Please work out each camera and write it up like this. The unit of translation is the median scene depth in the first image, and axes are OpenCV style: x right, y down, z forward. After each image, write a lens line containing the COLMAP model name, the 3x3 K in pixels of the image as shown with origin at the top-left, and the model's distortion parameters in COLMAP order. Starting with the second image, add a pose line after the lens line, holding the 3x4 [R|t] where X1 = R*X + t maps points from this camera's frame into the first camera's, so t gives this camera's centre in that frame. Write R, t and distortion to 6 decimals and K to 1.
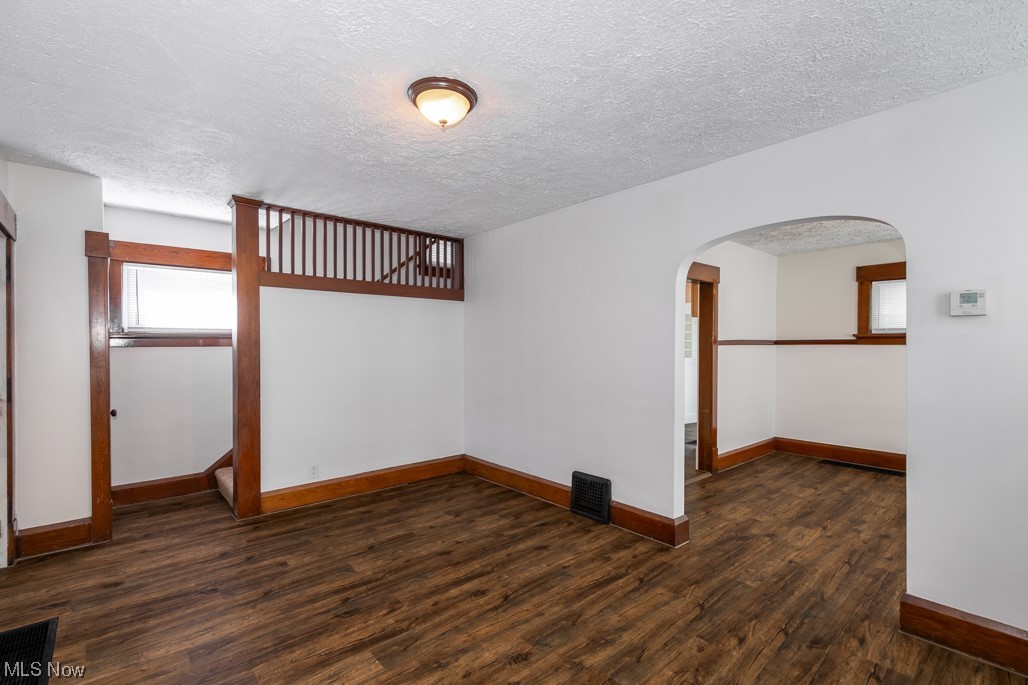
lens RADIAL K [[476.4, 0, 518.7], [0, 476.4, 346.2], [0, 0, 1]] dist [0.009456, -0.000581]
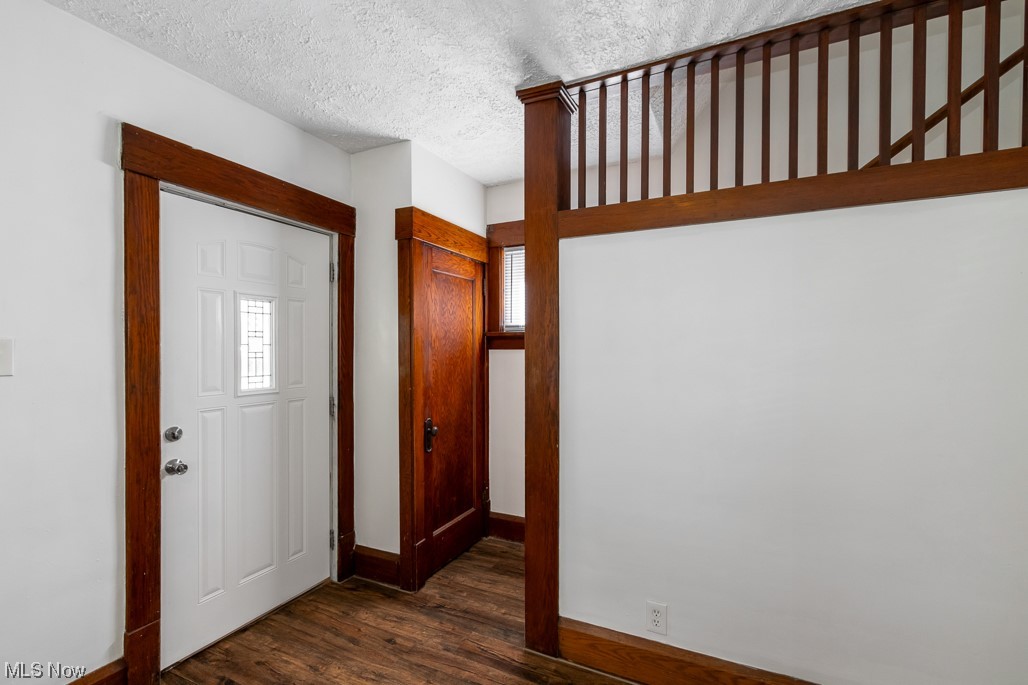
lens RADIAL K [[482.7, 0, 514.0], [0, 482.7, 342.5], [0, 0, 1]] dist [-0.002960, -0.000745]
pose [[0.331166, 0.015807, -0.943440, -0.052373], [0.027636, 0.999268, 0.026443, -0.027027], [0.943168, -0.034829, 0.330487, 0.952284]]
